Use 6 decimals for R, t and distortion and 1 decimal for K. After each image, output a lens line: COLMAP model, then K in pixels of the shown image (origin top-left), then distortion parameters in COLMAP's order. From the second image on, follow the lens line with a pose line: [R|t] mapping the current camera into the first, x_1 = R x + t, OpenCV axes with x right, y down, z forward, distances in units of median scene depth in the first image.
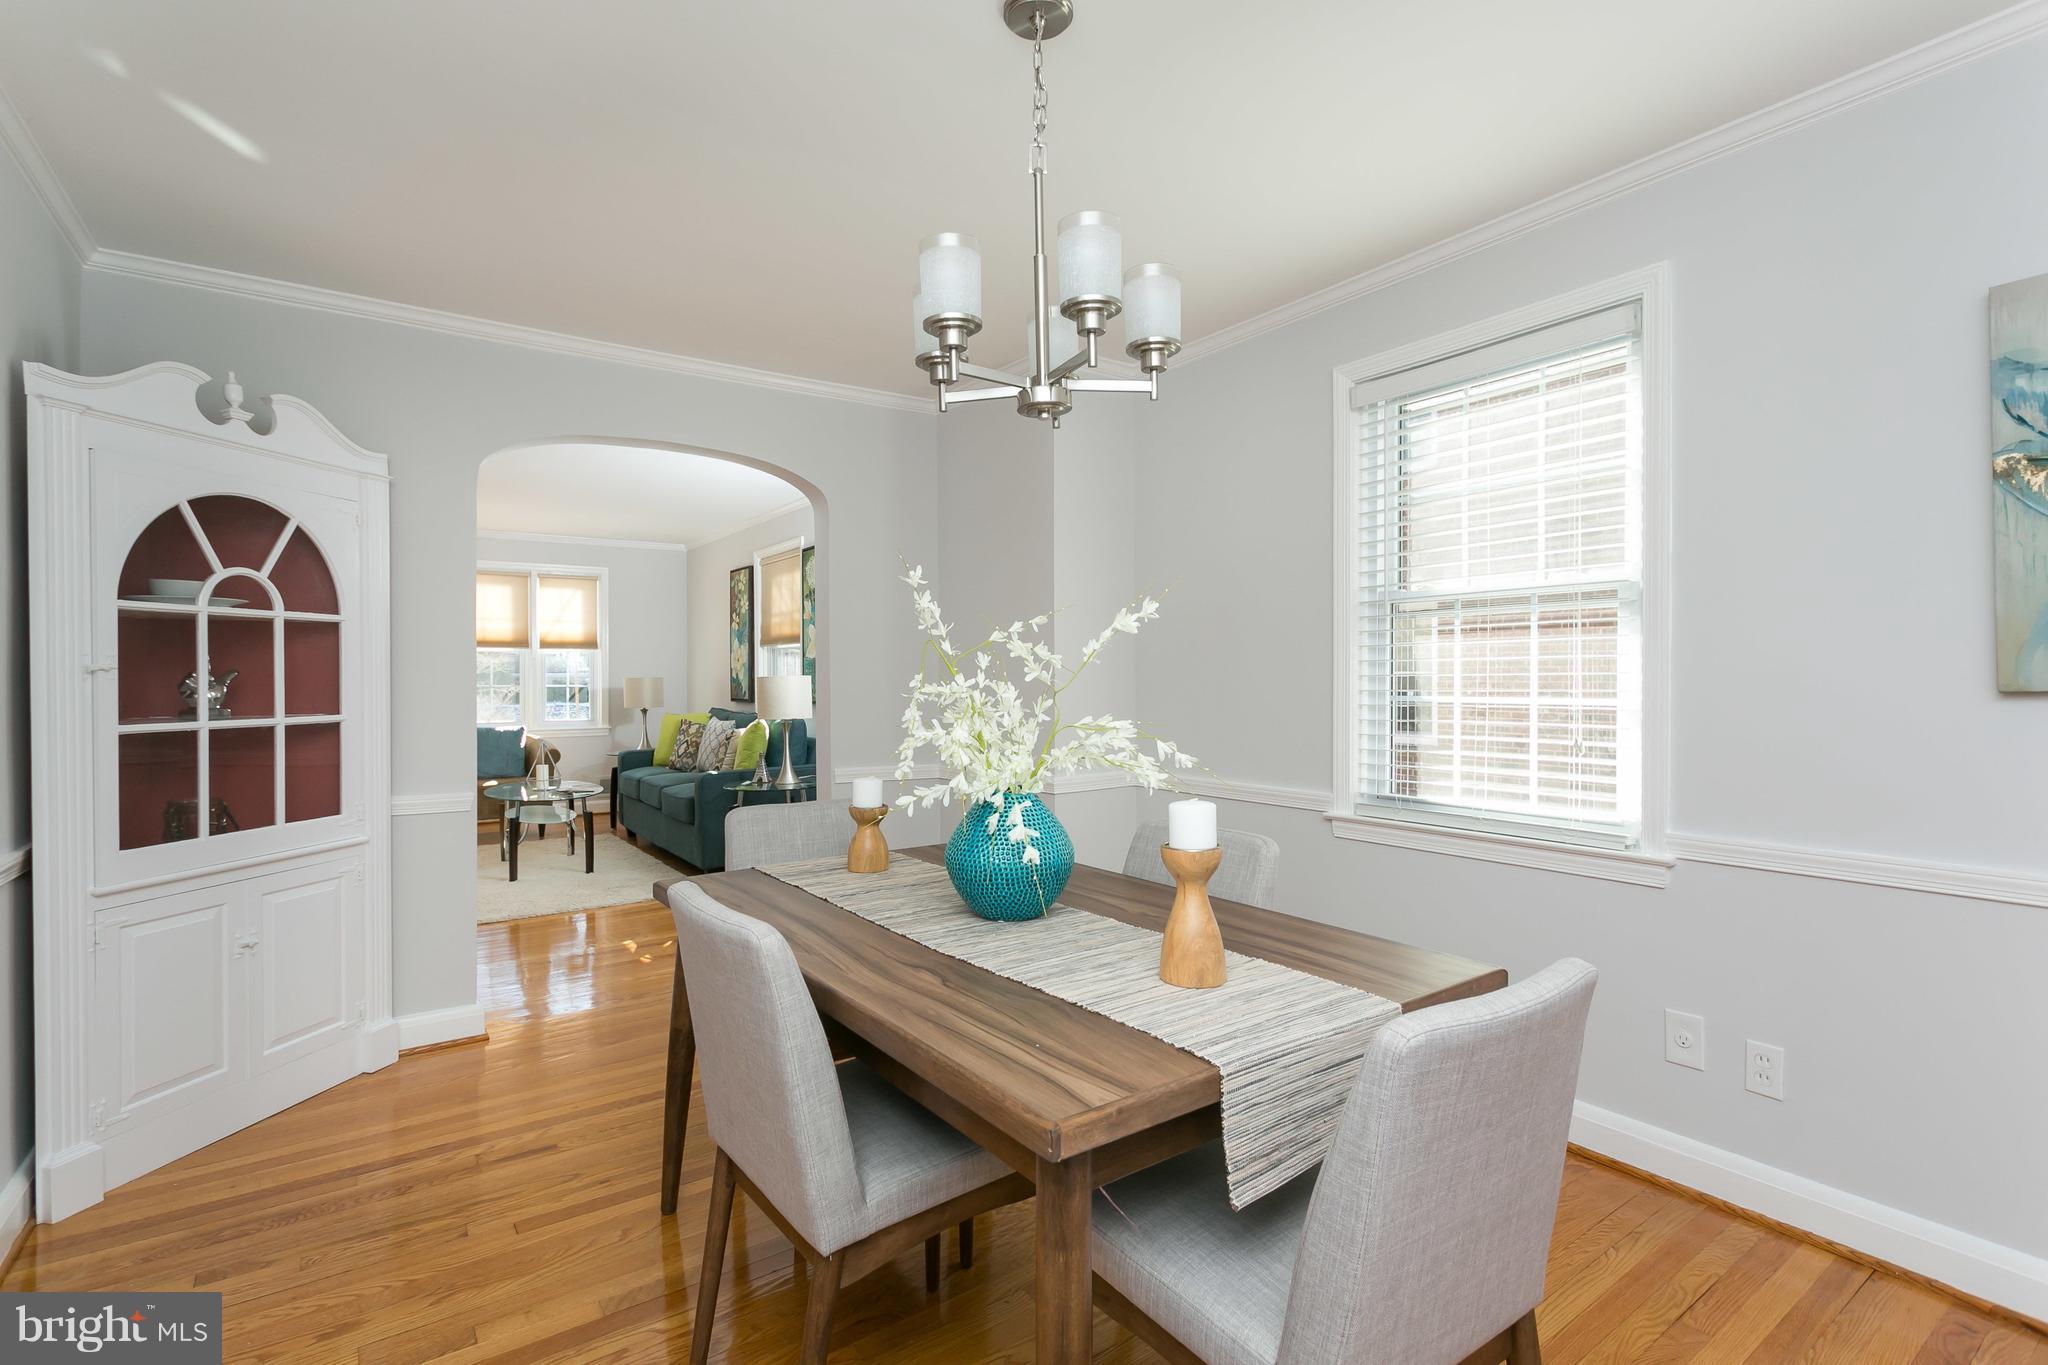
lens RADIAL K [[977.1, 0, 1013.8], [0, 977.1, 679.2], [0, 0, 1]] dist [-0.000352, -0.000033]
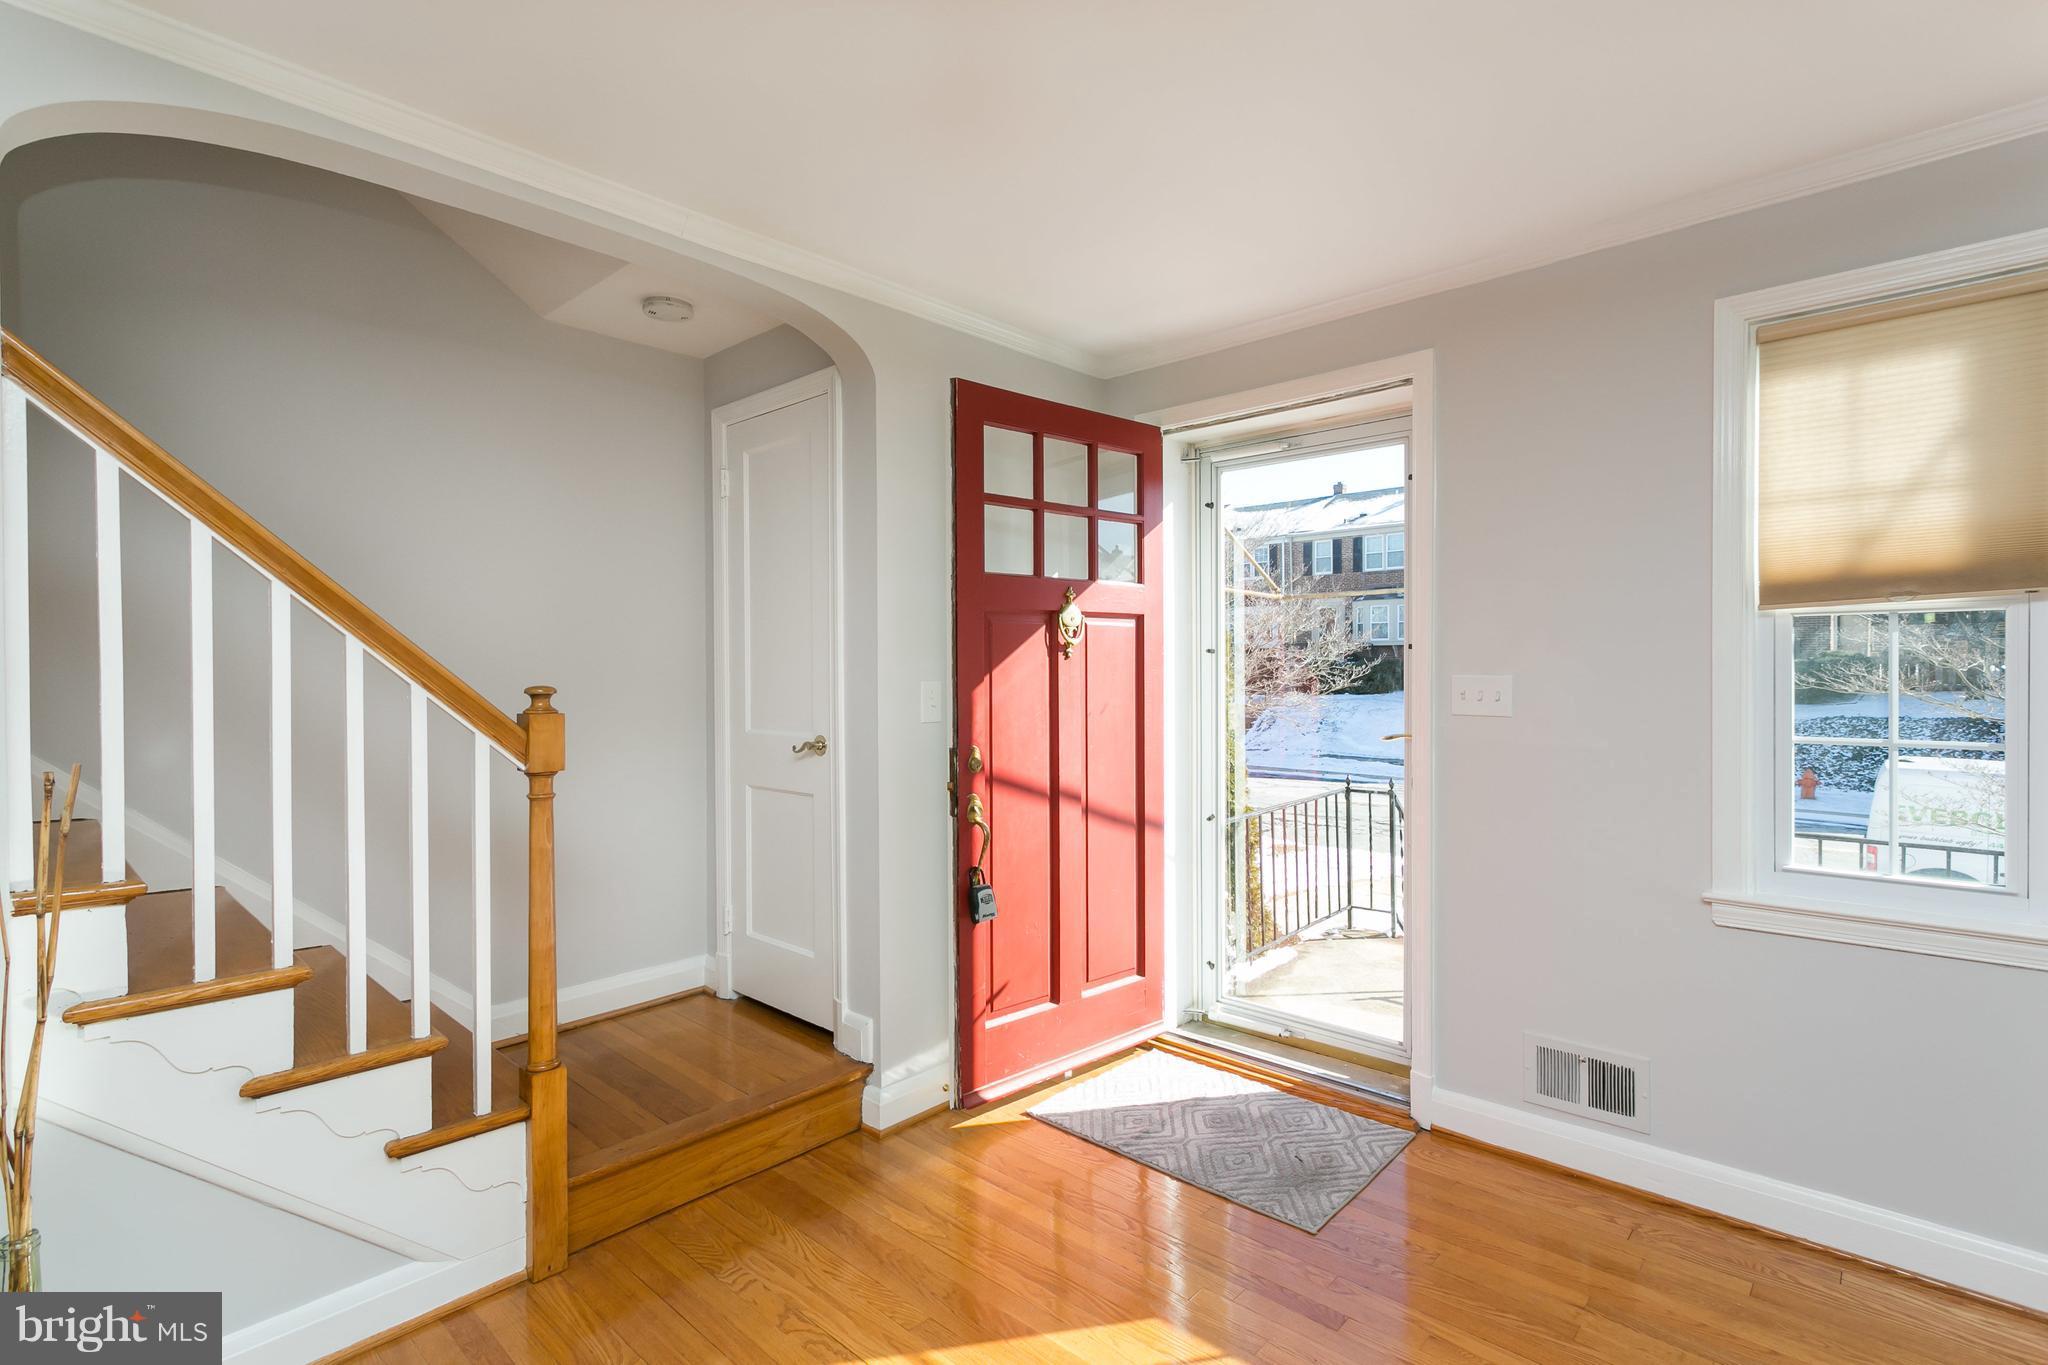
lens RADIAL K [[977.1, 0, 1013.8], [0, 977.1, 679.2], [0, 0, 1]] dist [-0.000352, -0.000033]
pose [[0.213084, 0.009544, -0.976987, -0.541402], [0.005481, 0.999925, 0.010963, -0.019616], [0.977018, -0.007691, 0.213016, 0.868135]]
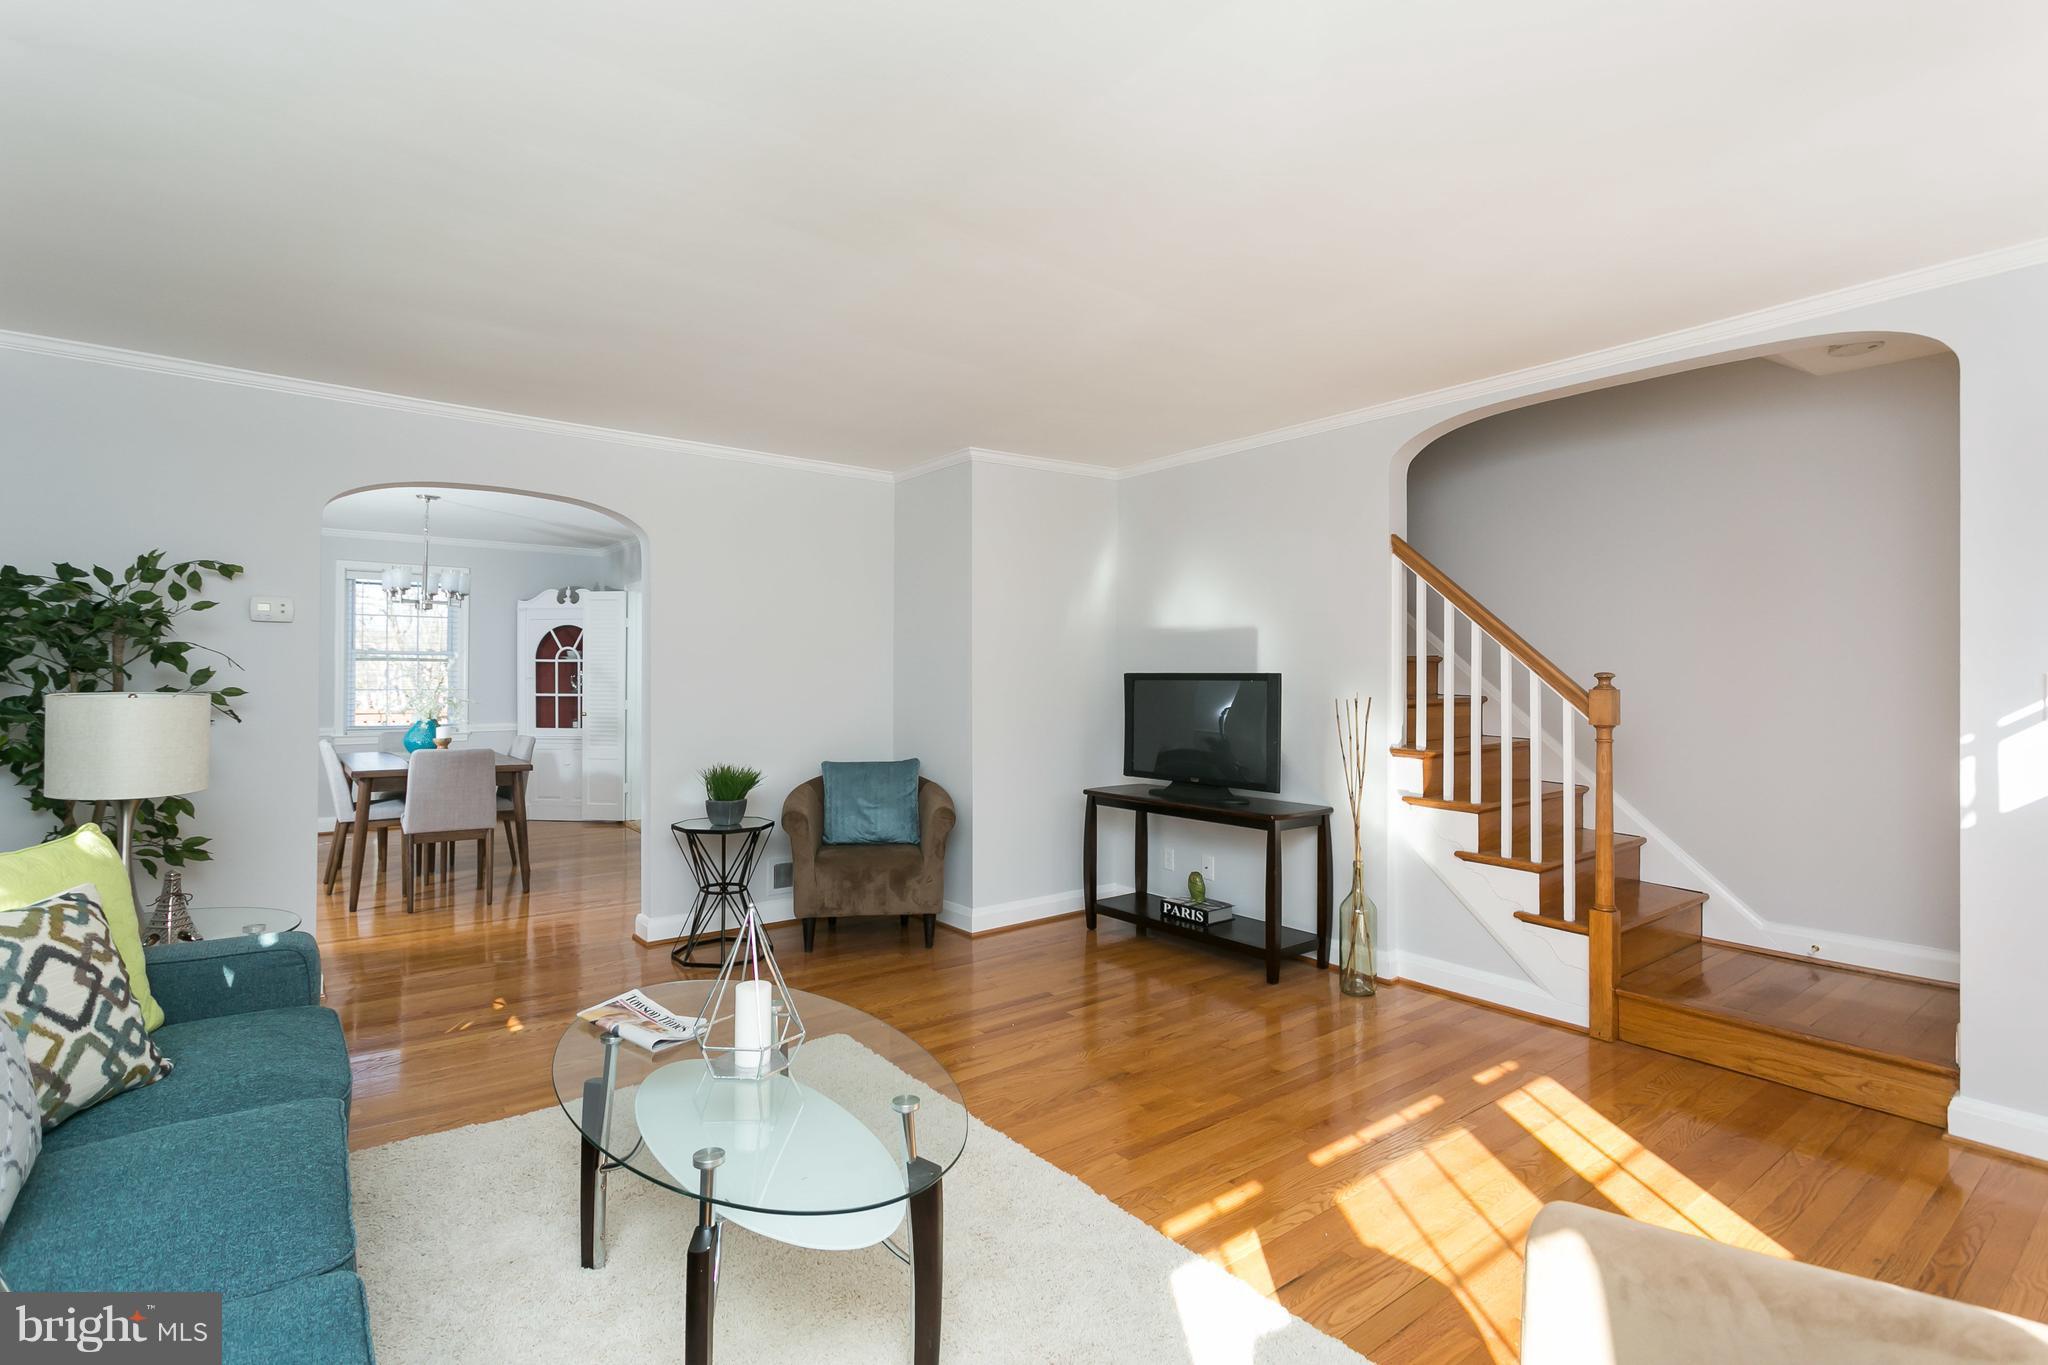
lens RADIAL K [[957.9, 0, 1017.6], [0, 957.9, 670.8], [0, 0, 1]] dist [0.001046, 0.000033]
pose [[-0.998647, -0.003124, -0.051908, -0.552455], [-0.002782, 0.999974, -0.006656, -0.010311], [0.051927, -0.006503, -0.998630, 1.318353]]
